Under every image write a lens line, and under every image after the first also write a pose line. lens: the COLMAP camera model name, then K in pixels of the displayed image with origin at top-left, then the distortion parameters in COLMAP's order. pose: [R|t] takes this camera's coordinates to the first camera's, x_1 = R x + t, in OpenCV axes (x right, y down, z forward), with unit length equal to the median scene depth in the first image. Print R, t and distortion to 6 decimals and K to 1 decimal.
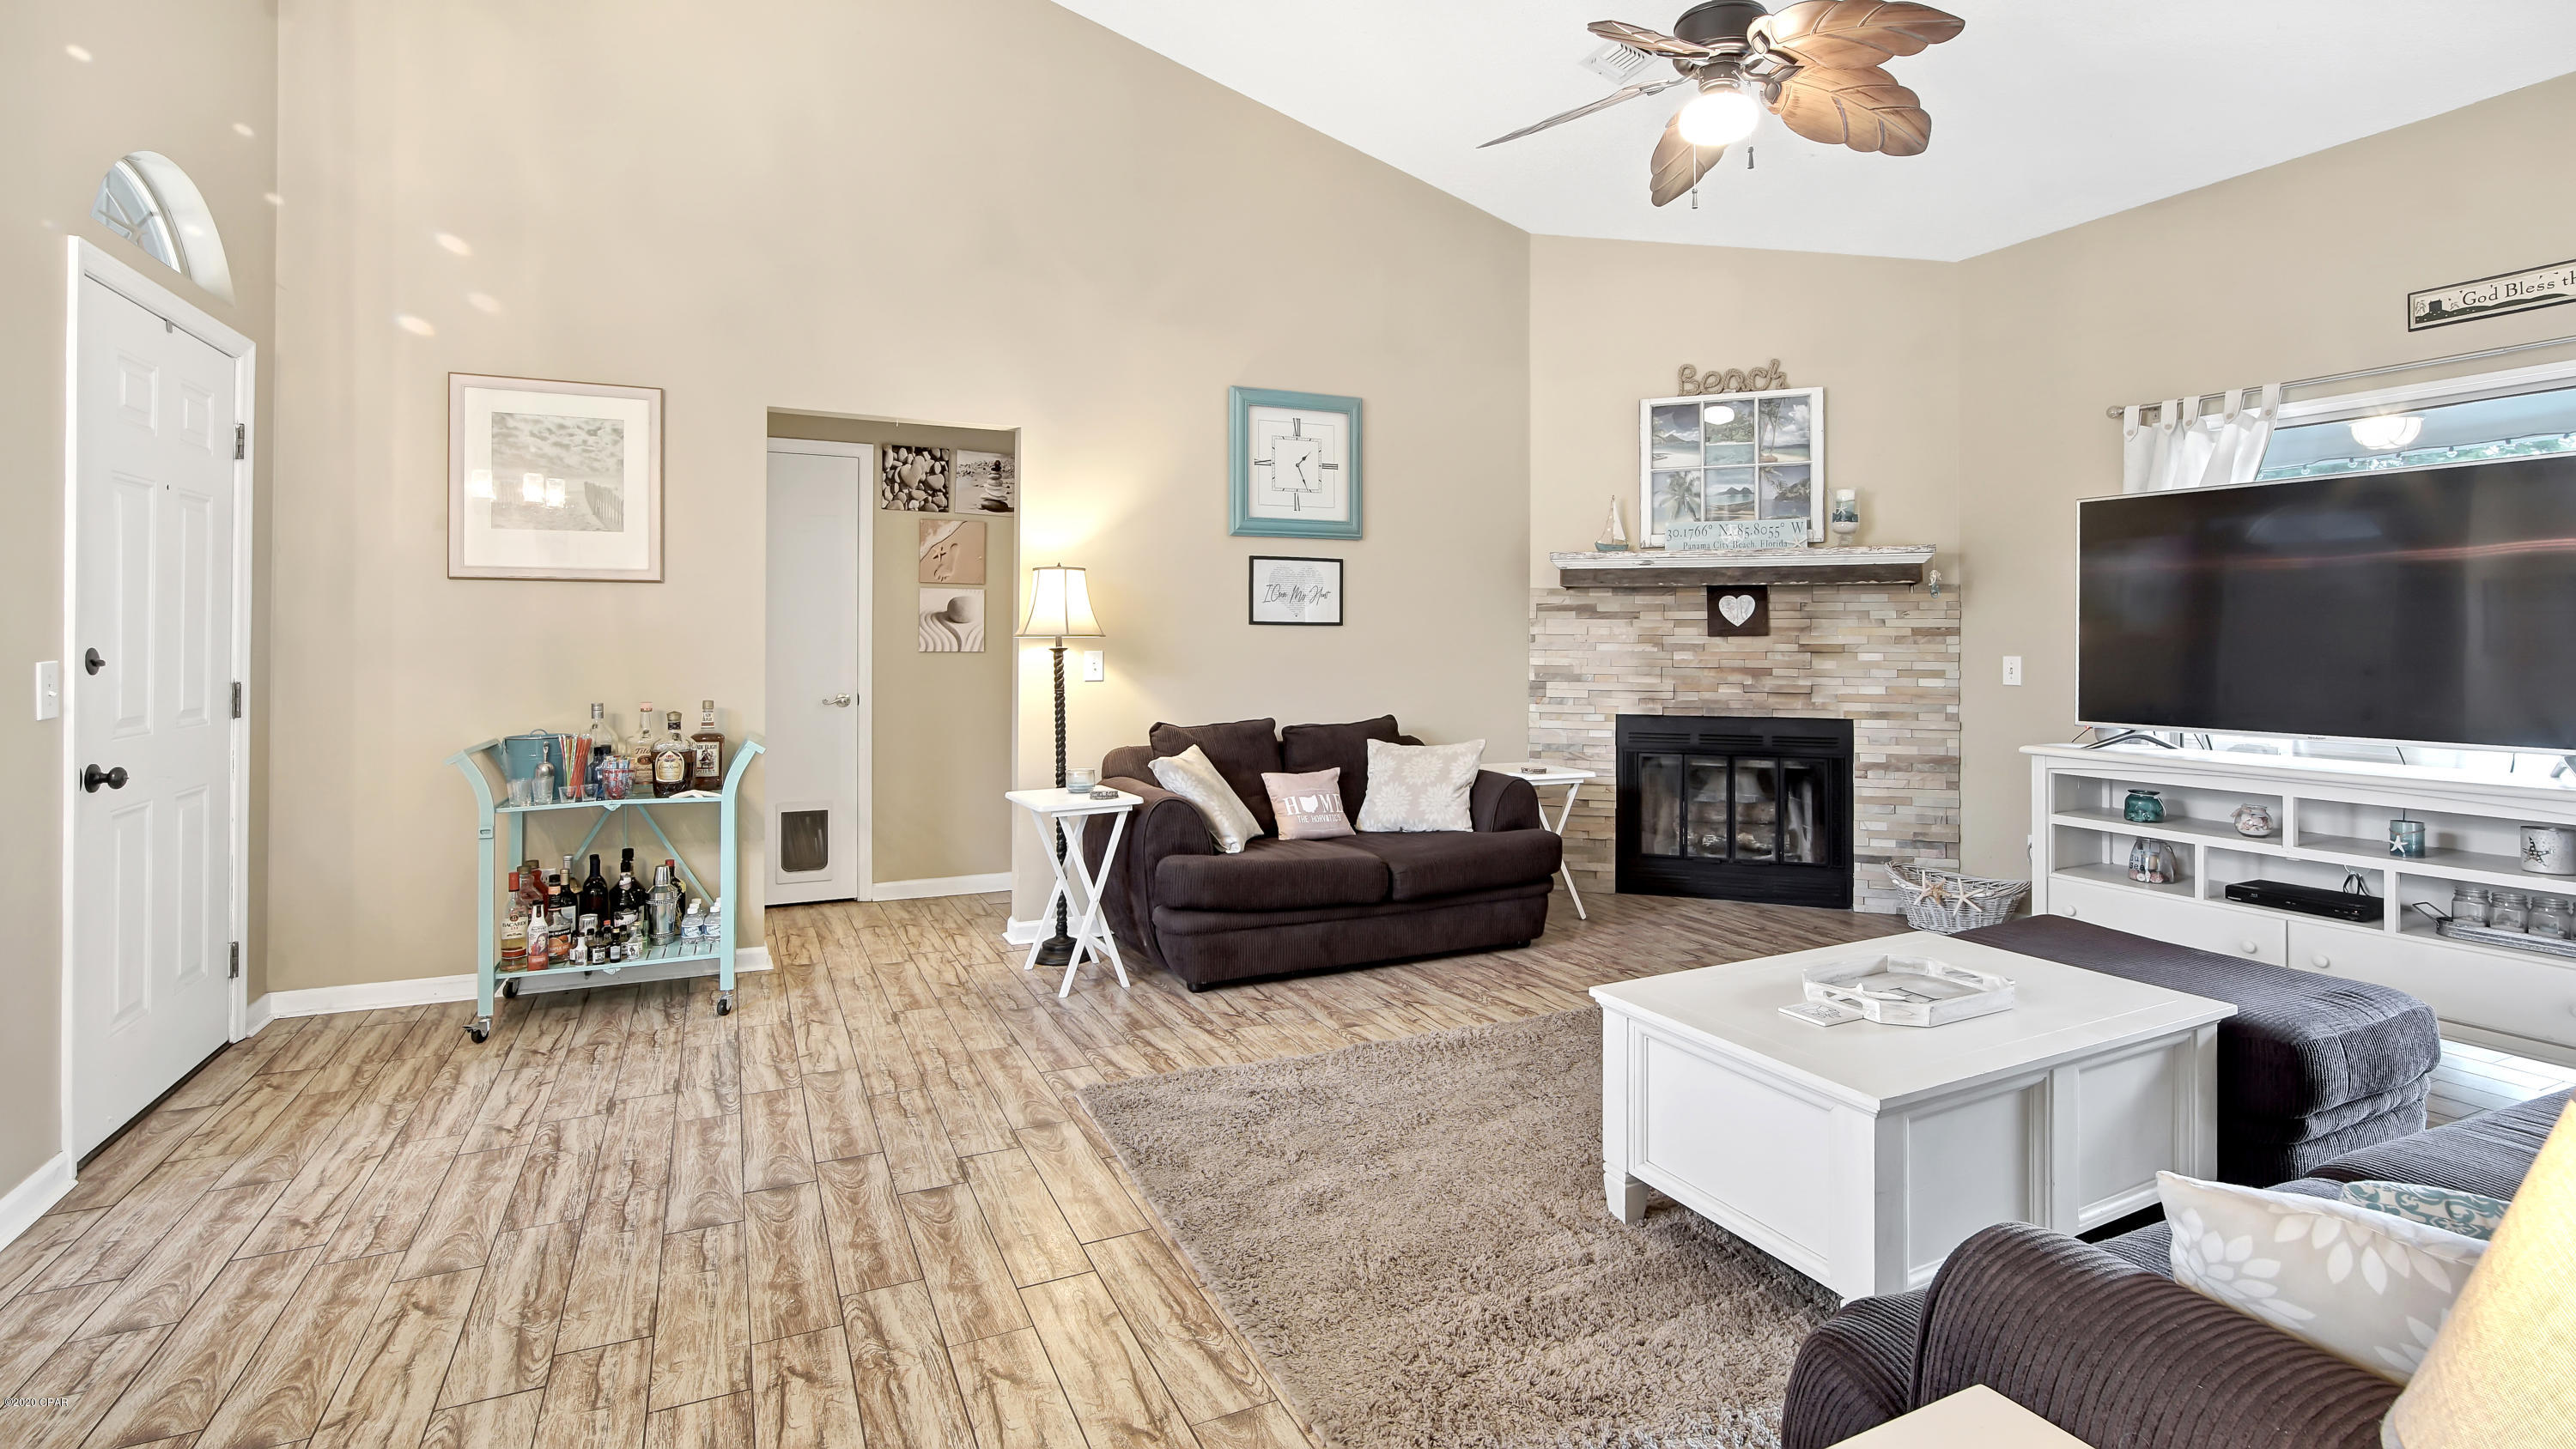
lens RADIAL K [[1196.9, 0, 1265.1], [0, 1196.9, 652.7], [0, 0, 1]] dist [-0.015851, 0.006278]
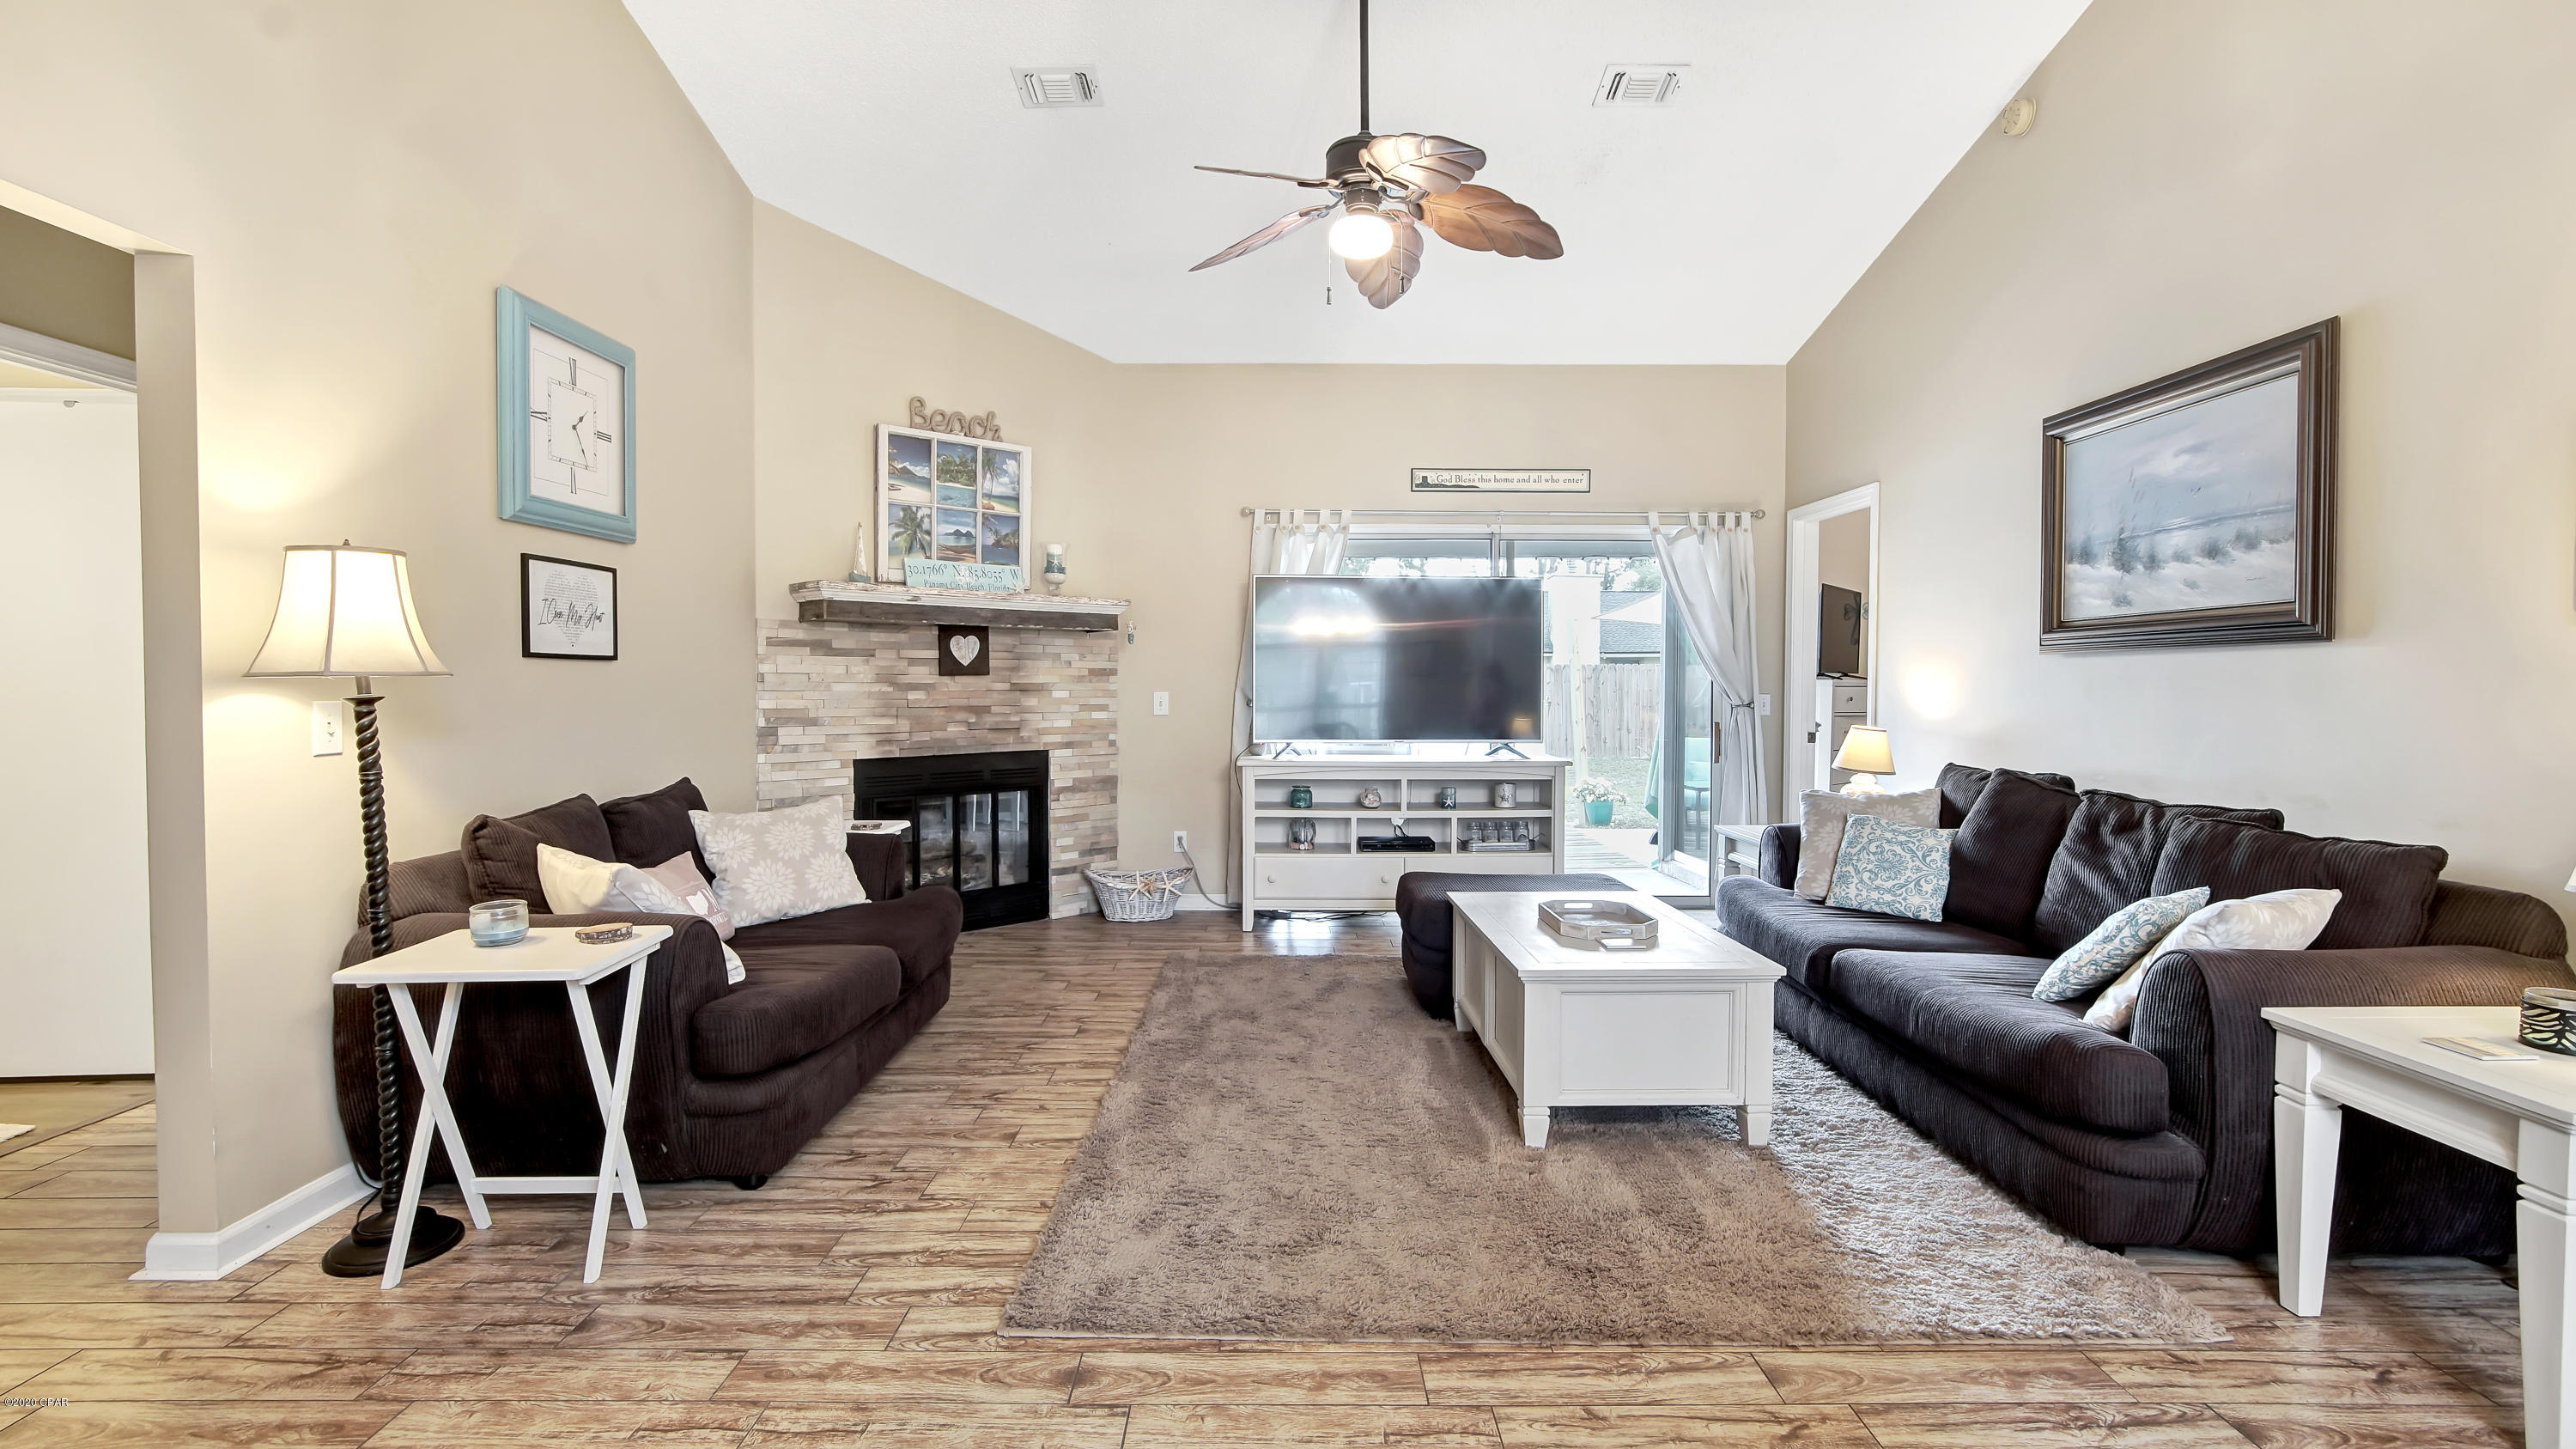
lens RADIAL K [[1197.2, 0, 1231.1], [0, 1197.2, 727.5], [0, 0, 1]] dist [-0.015851, 0.006278]
pose [[0.411989, -0.038460, 0.910377, -0.461642], [0.009010, 0.999232, 0.038137, -0.006537], [-0.911144, -0.007509, 0.412020, 0.378205]]
